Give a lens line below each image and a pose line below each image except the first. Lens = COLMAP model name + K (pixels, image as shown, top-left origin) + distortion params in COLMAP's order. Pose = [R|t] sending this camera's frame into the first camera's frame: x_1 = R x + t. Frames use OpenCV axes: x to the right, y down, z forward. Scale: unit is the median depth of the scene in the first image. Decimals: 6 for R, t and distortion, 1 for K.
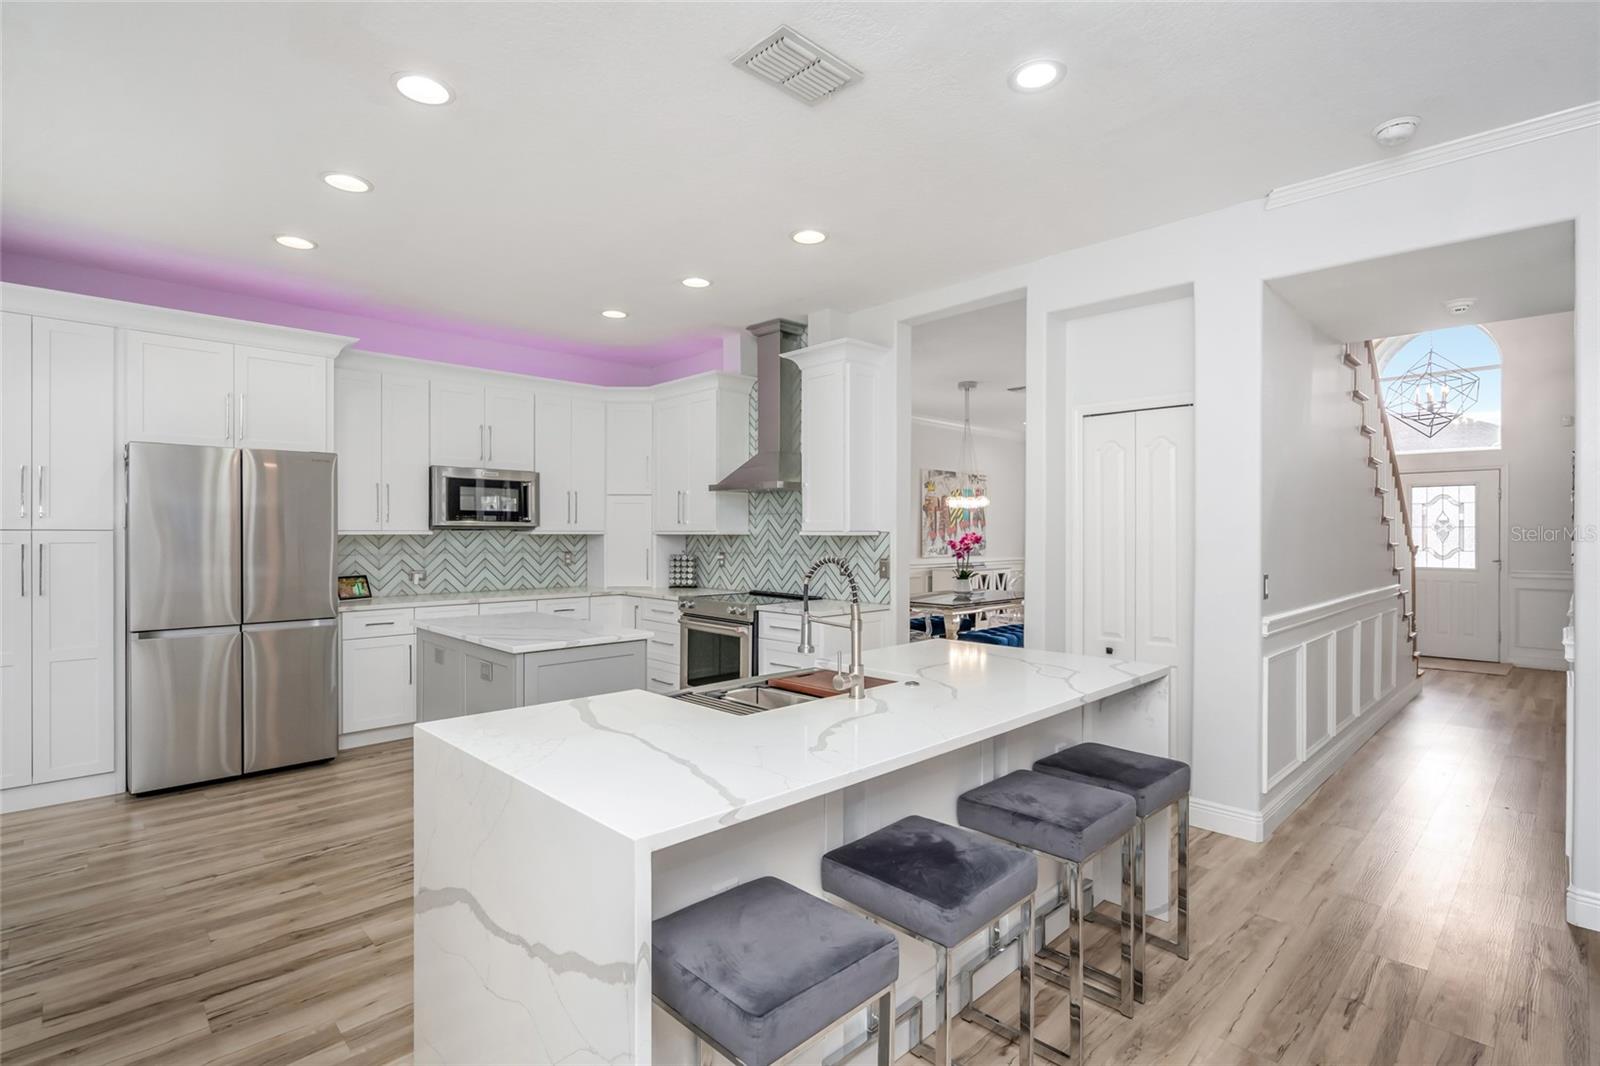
lens RADIAL K [[764.4, 0, 799.5], [0, 764.4, 532.7], [0, 0, 1]] dist [0.002365, 0.000632]
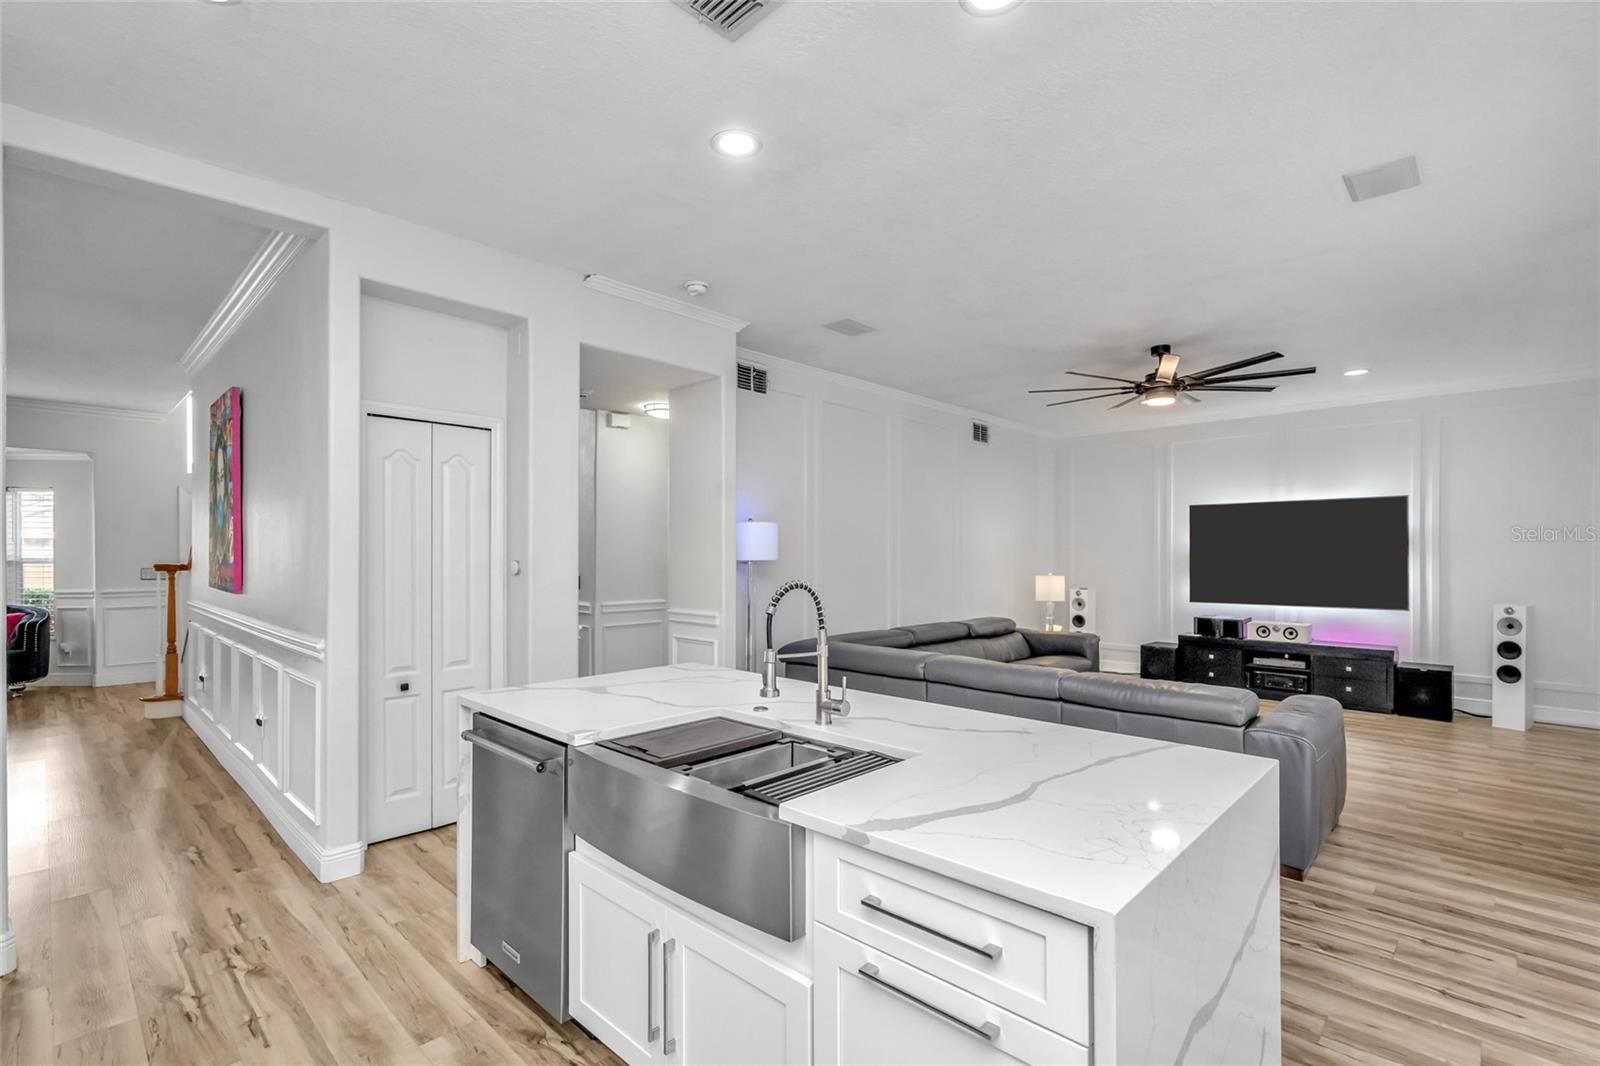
lens RADIAL K [[733.9, 0, 807.6], [0, 733.9, 557.7], [0, 0, 1]] dist [-0.001382, 0.000352]
pose [[-0.042728, -0.006622, 0.999065, -0.350922], [-0.001043, 0.999978, 0.006584, -0.001095], [-0.999086, -0.000761, -0.042734, 0.432021]]
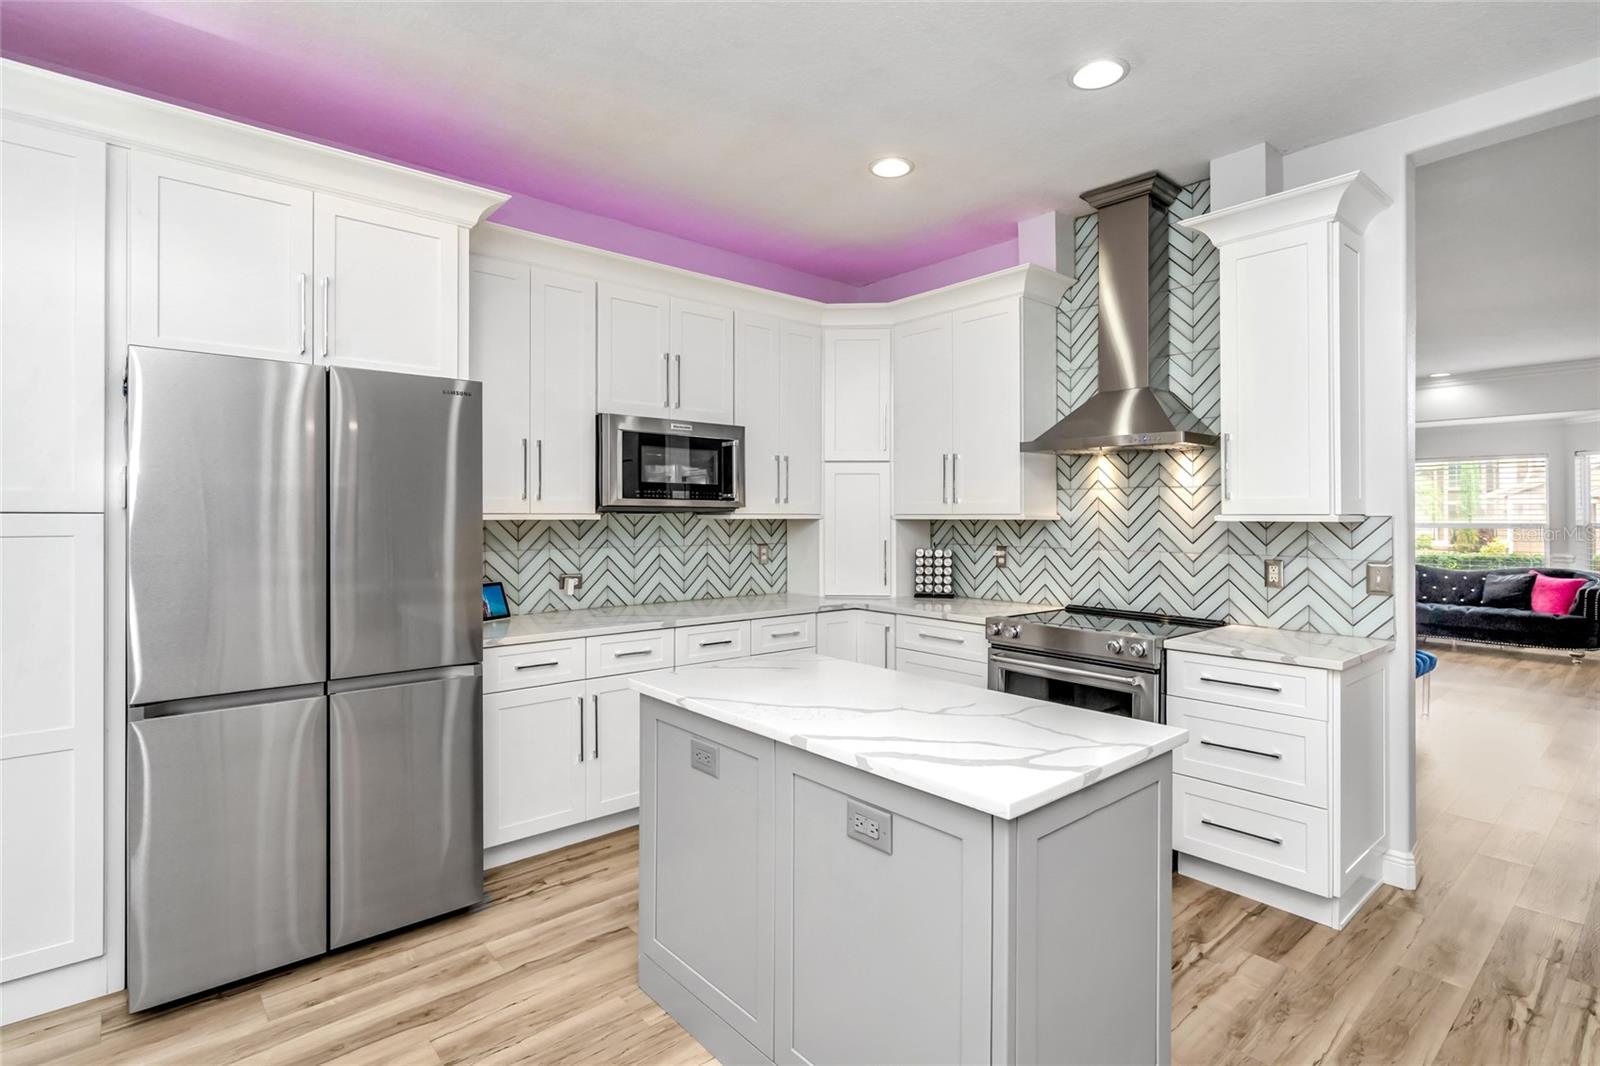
lens RADIAL K [[780.4, 0, 806.0], [0, 780.4, 511.4], [0, 0, 1]] dist [-0.002006, -0.000645]
pose [[0.998686, 0.000079, -0.051243, -0.269372], [-0.000427, 0.999977, -0.006776, -0.000036], [0.051241, 0.006789, 0.998663, 0.345412]]
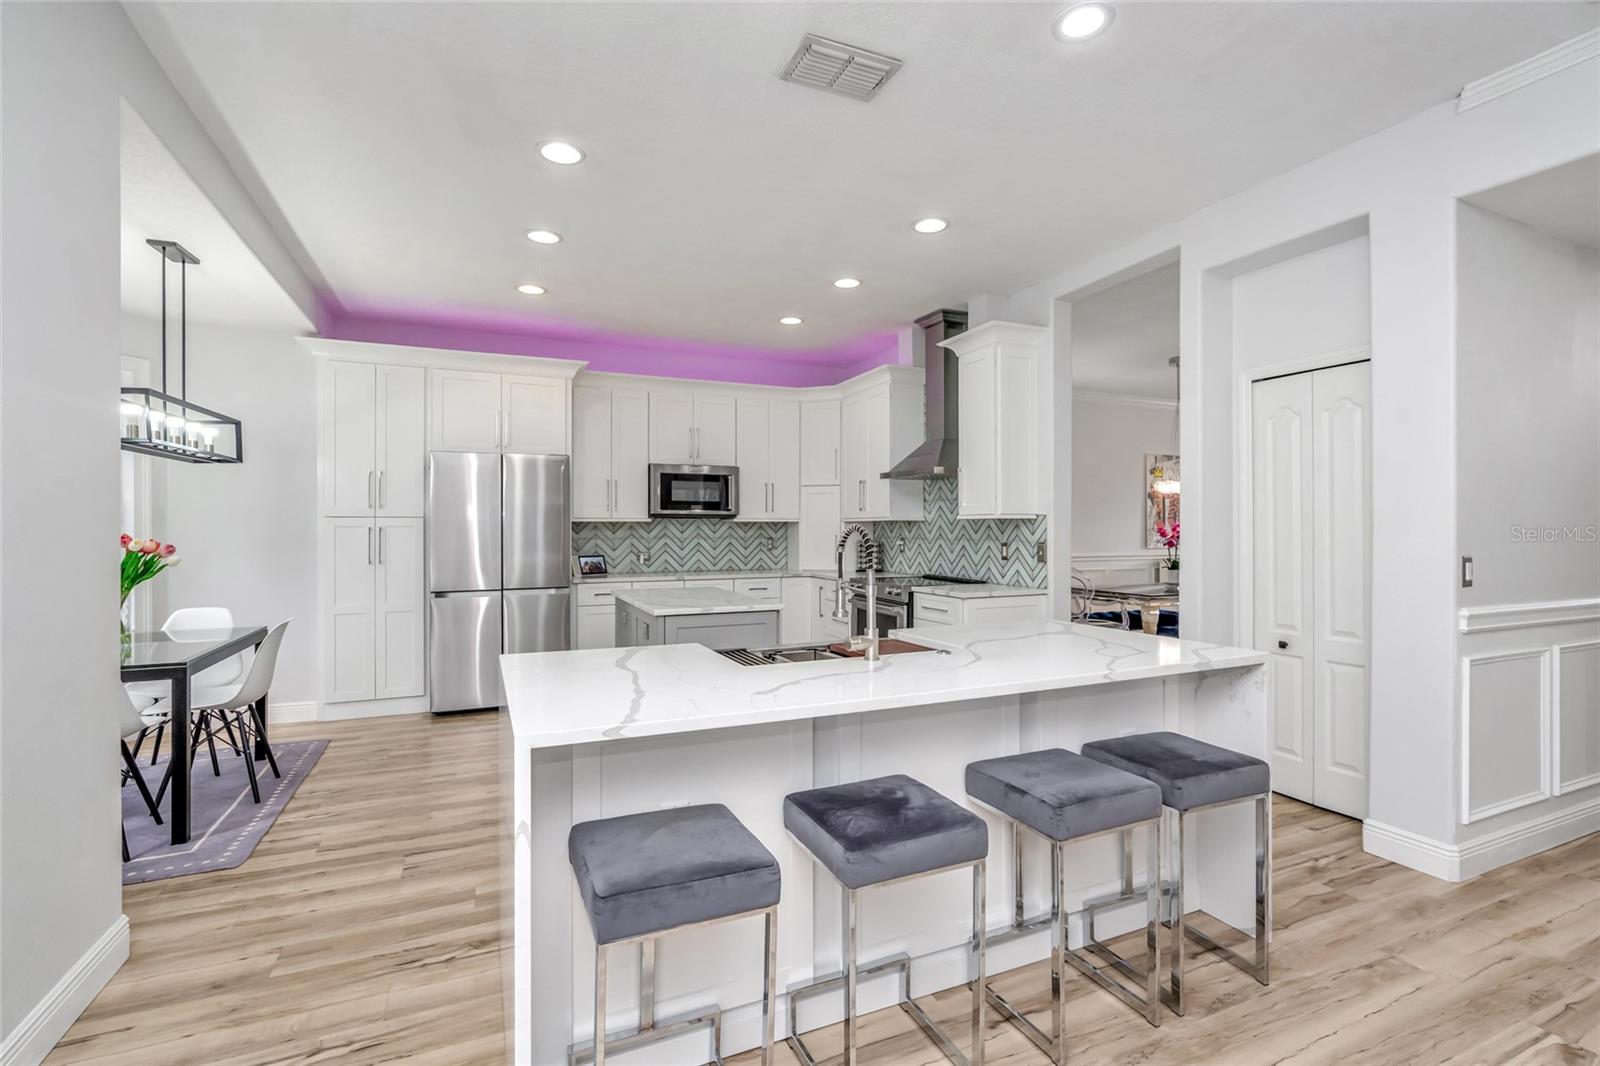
lens RADIAL K [[734.2, 0, 805.1], [0, 734.2, 526.2], [0, 0, 1]] dist [-0.000894, 0.000333]
pose [[0.938390, -0.003552, -0.345559, 0.137444], [0.002053, 0.999987, -0.004702, 0.015465], [0.345571, 0.003703, 0.938385, 0.011622]]
